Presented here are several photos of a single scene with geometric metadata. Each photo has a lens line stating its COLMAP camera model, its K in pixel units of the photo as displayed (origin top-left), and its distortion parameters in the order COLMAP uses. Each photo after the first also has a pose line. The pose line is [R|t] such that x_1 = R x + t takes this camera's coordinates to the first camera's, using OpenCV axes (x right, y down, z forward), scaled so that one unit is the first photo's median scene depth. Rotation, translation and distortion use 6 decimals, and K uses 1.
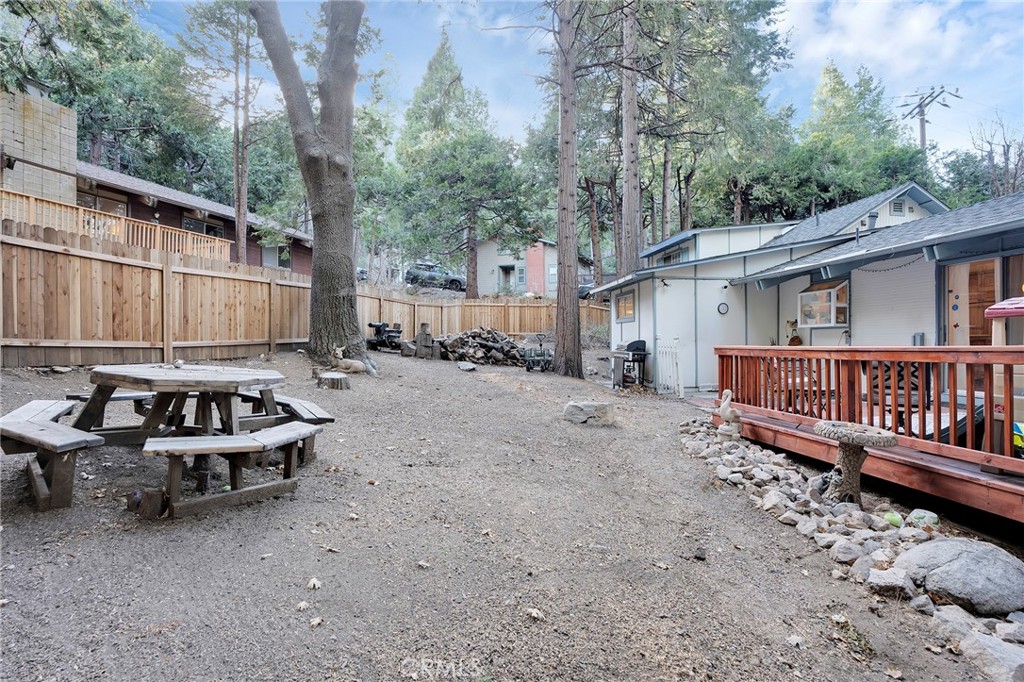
lens RADIAL K [[483.6, 0, 507.4], [0, 483.6, 342.0], [0, 0, 1]] dist [-0.082731, 0.027873]
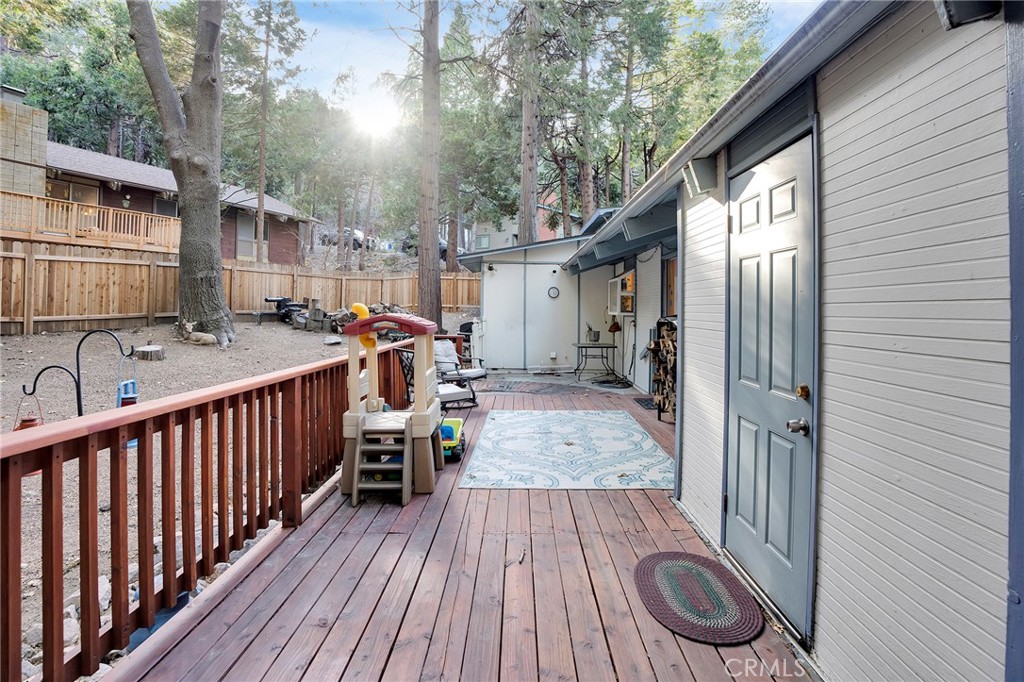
lens RADIAL K [[492.2, 0, 528.8], [0, 492.2, 301.8], [0, 0, 1]] dist [-0.108870, 0.032684]
pose [[0.996206, 0.020280, -0.084626, 0.490700], [-0.021159, 0.999731, -0.009499, -0.039917], [0.084410, 0.011253, 0.996368, -0.056363]]
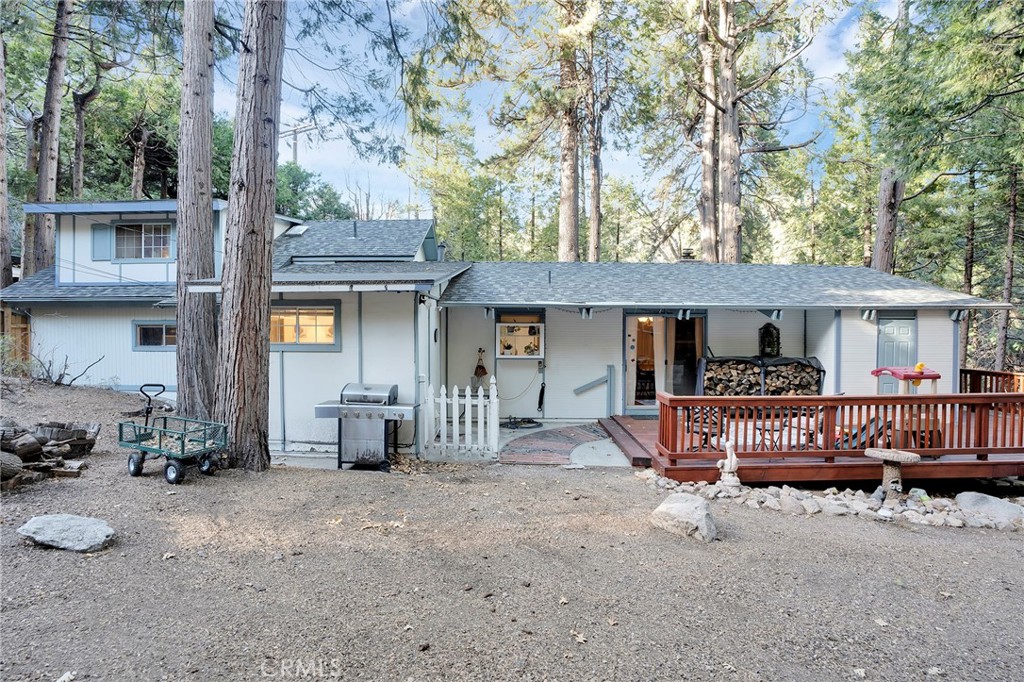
lens RADIAL K [[483.6, 0, 507.4], [0, 483.6, 342.0], [0, 0, 1]] dist [-0.082731, 0.027873]
pose [[0.120916, -0.015749, 0.992538, -0.348334], [-0.006728, 0.999838, 0.016684, -0.073988], [-0.992640, -0.008695, 0.120790, 0.779721]]
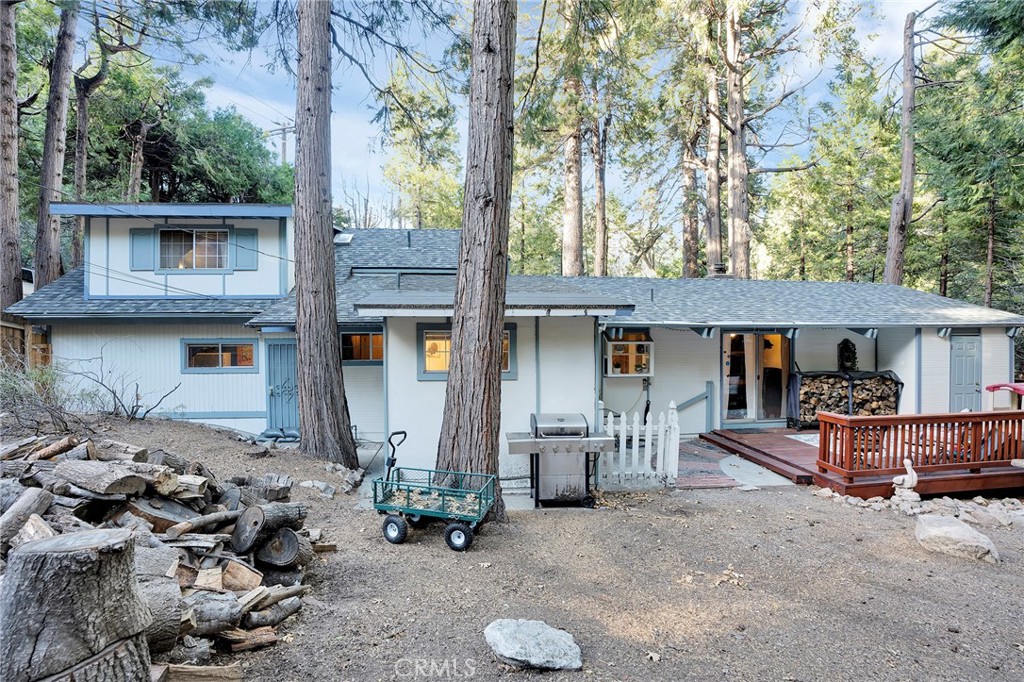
lens RADIAL K [[478.0, 0, 505.6], [0, 478.0, 340.2], [0, 0, 1]] dist [-0.079313, 0.025169]
pose [[-0.003757, -0.004937, 0.999981, -0.330573], [-0.000016, 0.999988, 0.004937, -0.101793], [-0.999993, 0.000003, -0.003757, 1.108675]]
